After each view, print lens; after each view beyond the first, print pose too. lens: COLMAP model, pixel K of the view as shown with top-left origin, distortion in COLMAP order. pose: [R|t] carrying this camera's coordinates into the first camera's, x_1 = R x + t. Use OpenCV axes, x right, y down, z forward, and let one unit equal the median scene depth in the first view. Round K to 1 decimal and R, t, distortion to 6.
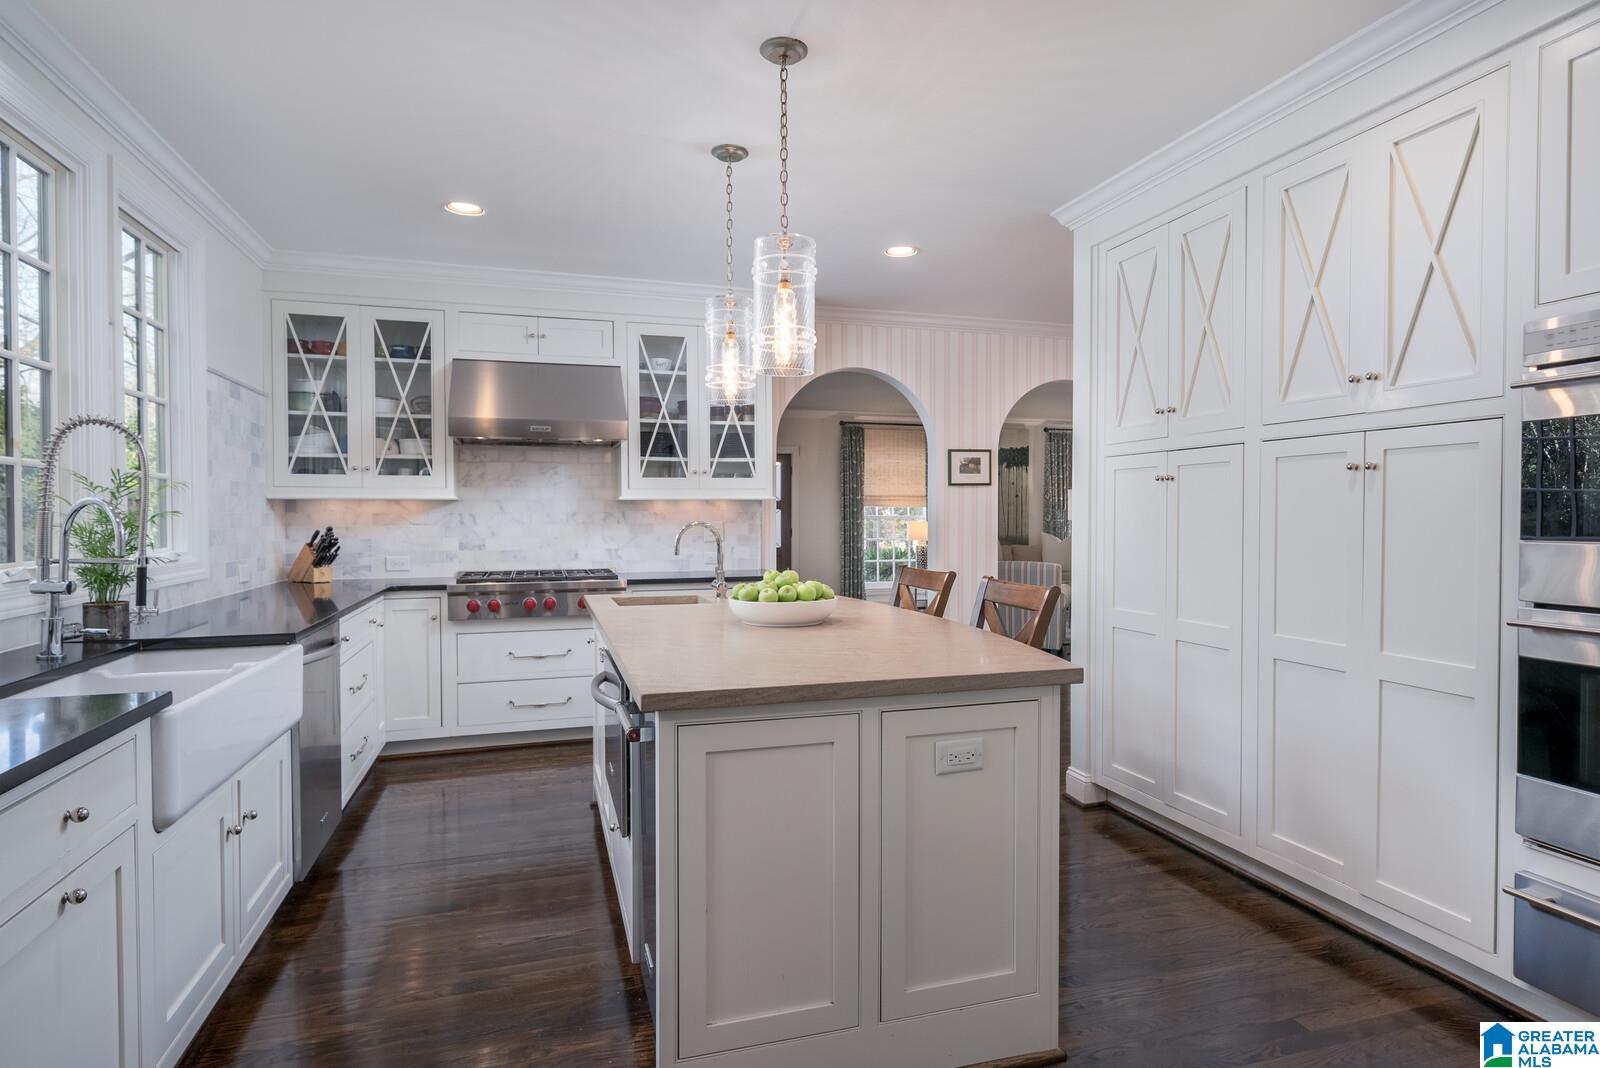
lens RADIAL K [[871.6, 0, 806.0], [0, 871.6, 539.3], [0, 0, 1]] dist [0.002390, 0.000870]
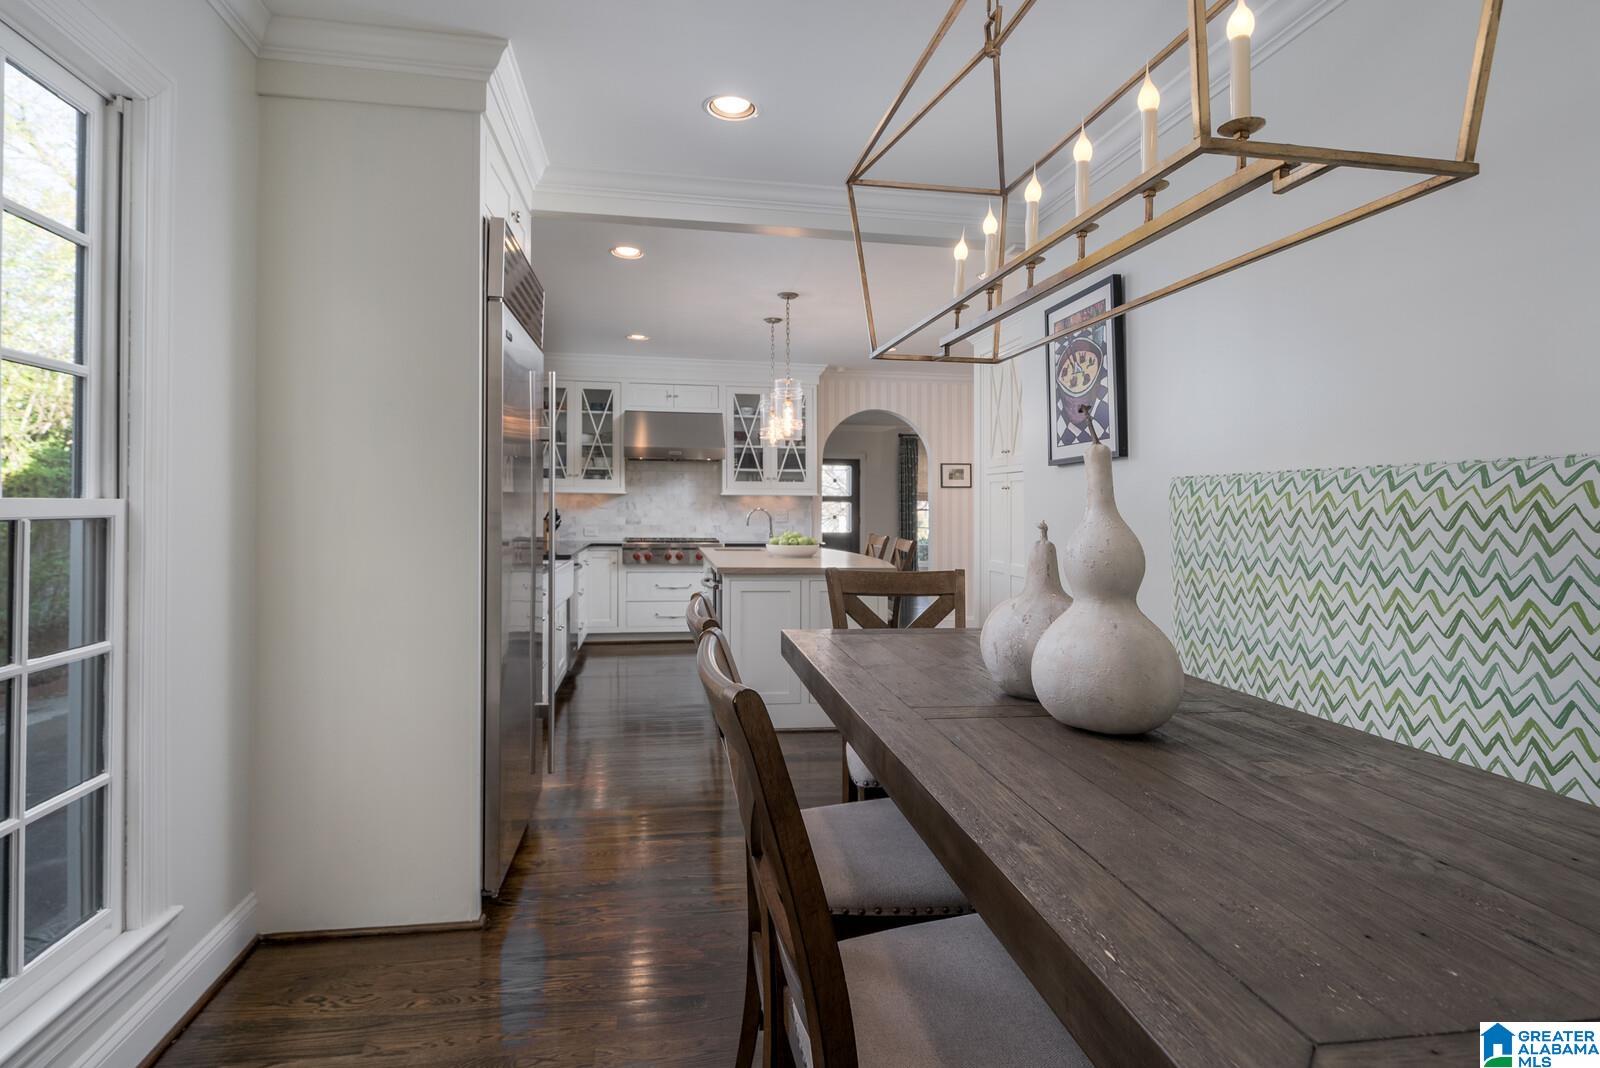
lens RADIAL K [[871.6, 0, 806.0], [0, 871.6, 539.3], [0, 0, 1]] dist [0.002390, 0.000870]
pose [[0.991282, 0.017577, -0.130579, 0.170775], [-0.016674, 0.999829, 0.008008, 0.023584], [0.130698, -0.005761, 0.991406, -0.645113]]
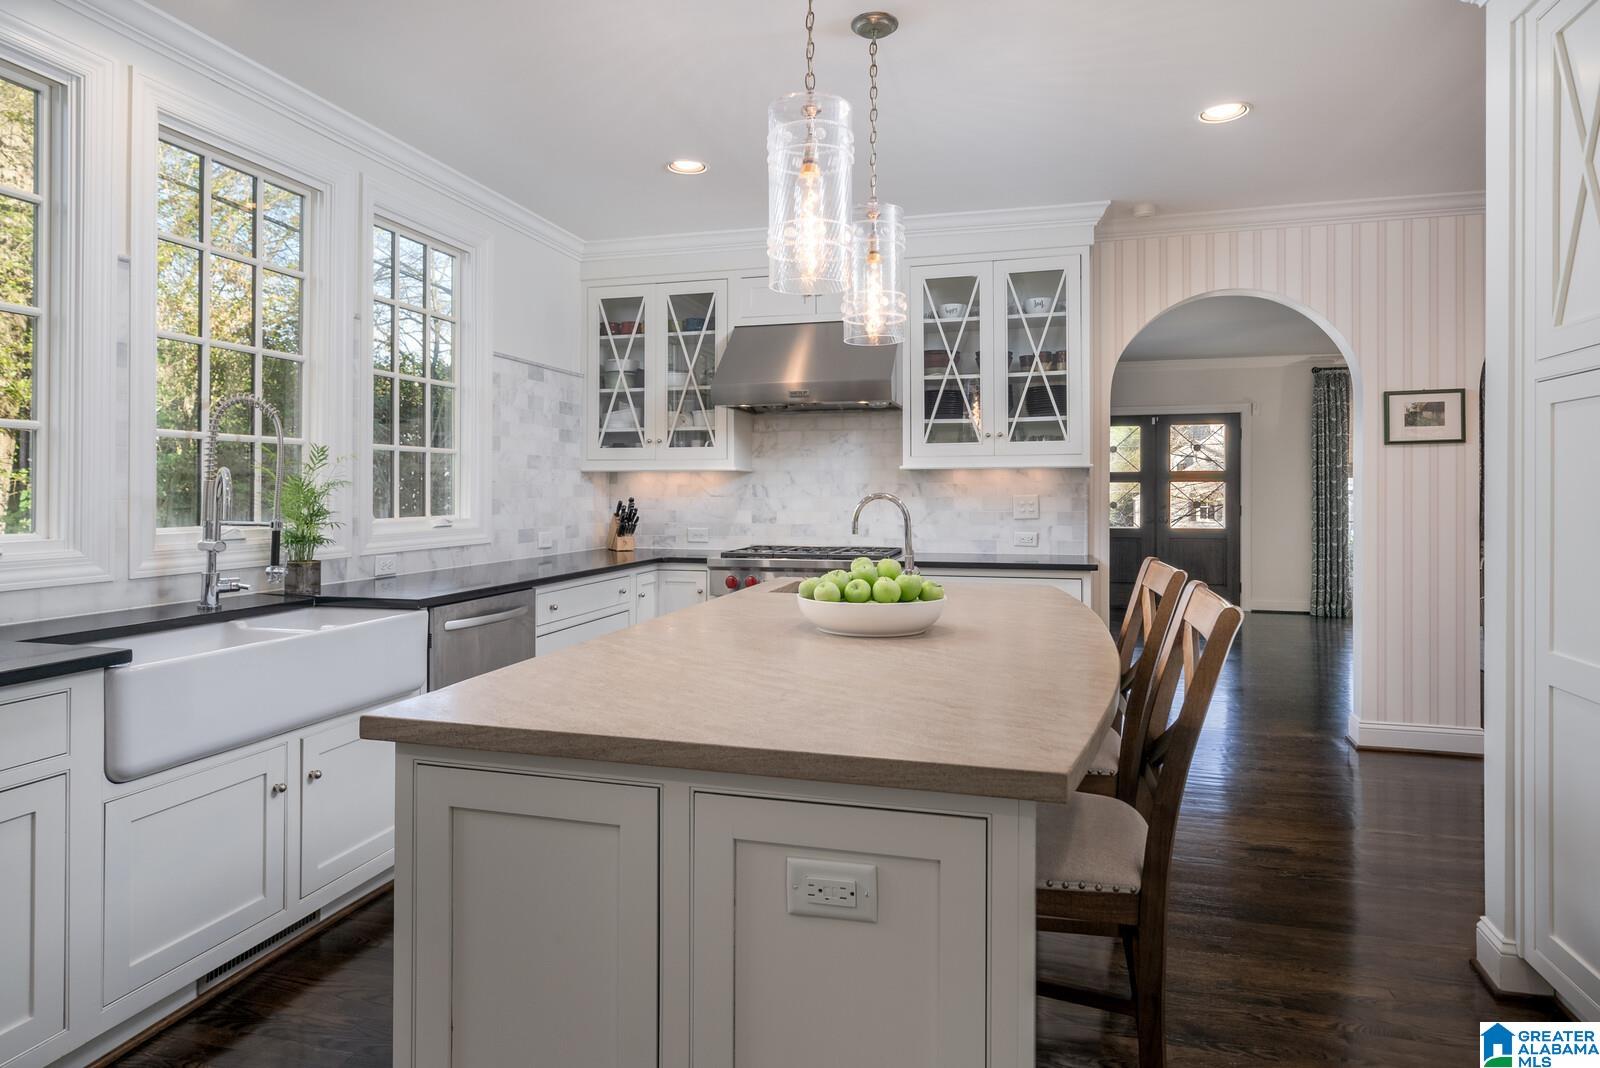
lens RADIAL K [[897.7, 0, 799.9], [0, 897.7, 493.3], [0, 0, 1]] dist [0.002401, 0.000449]
pose [[0.841002, 0.003467, -0.541020, 0.206425], [-0.016756, 0.999667, -0.019641, -0.001977], [0.540772, 0.025584, 0.840780, 0.203356]]
